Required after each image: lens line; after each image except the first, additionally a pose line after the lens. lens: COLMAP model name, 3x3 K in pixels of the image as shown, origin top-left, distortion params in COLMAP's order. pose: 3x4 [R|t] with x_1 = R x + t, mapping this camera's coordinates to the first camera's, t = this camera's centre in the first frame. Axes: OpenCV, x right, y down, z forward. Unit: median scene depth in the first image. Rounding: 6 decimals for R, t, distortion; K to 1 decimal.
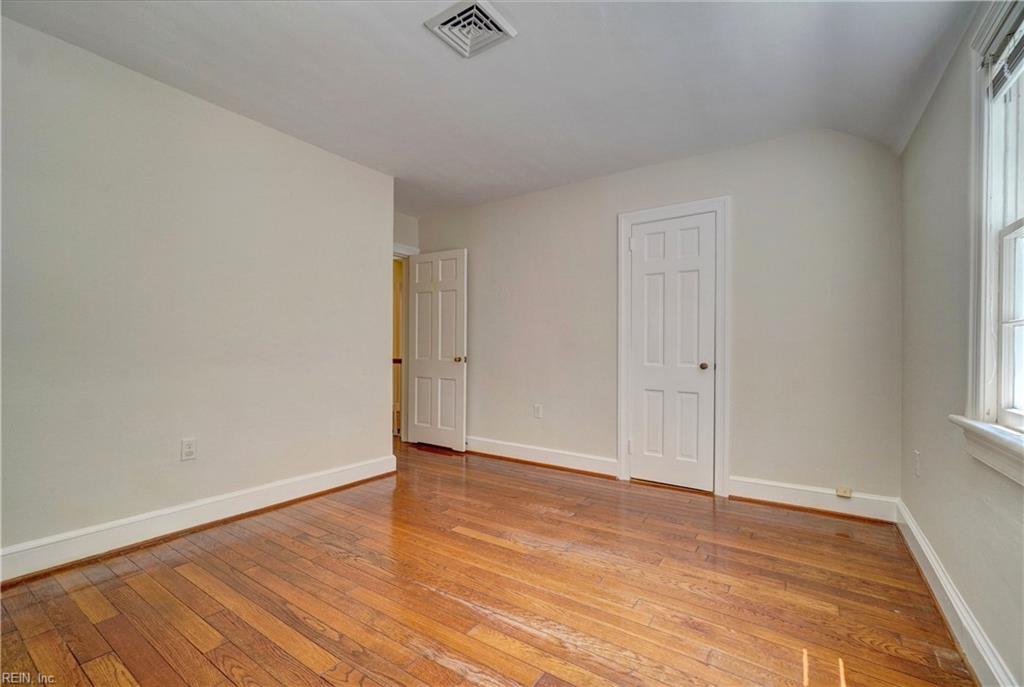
lens RADIAL K [[442.7, 0, 510.3], [0, 442.7, 348.7], [0, 0, 1]] dist [-0.003727, -0.000128]
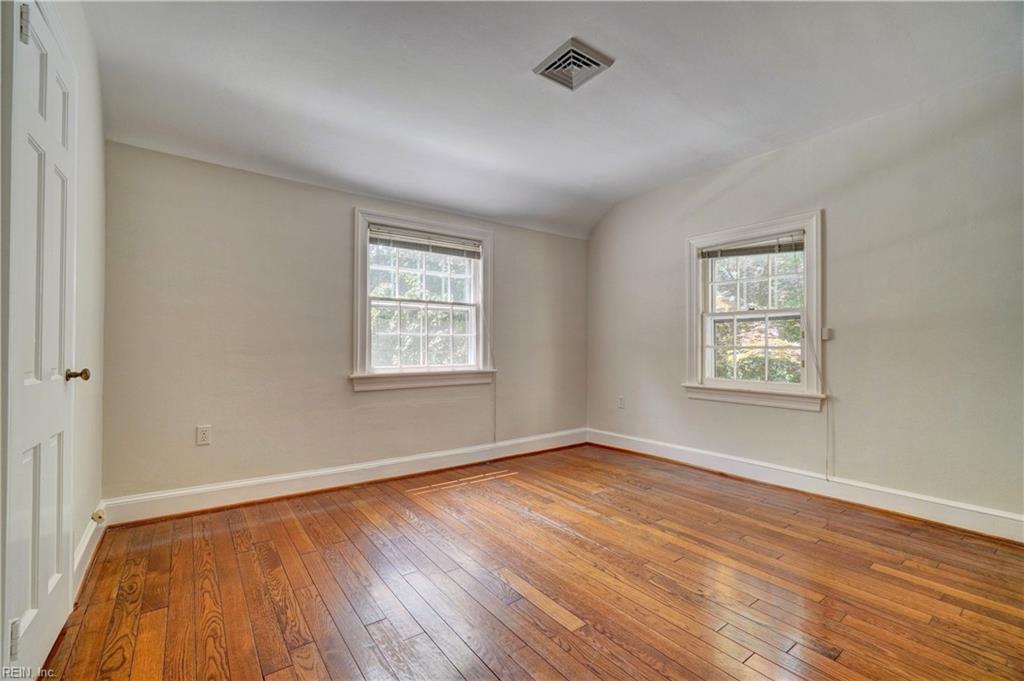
lens RADIAL K [[440.9, 0, 511.1], [0, 440.9, 341.1], [0, 0, 1]] dist [-0.001759, -0.000020]
pose [[-0.942603, -0.003778, 0.333894, -0.364117], [-0.006447, 0.999956, -0.006886, 0.001622], [-0.333853, -0.008643, -0.942585, 2.446487]]
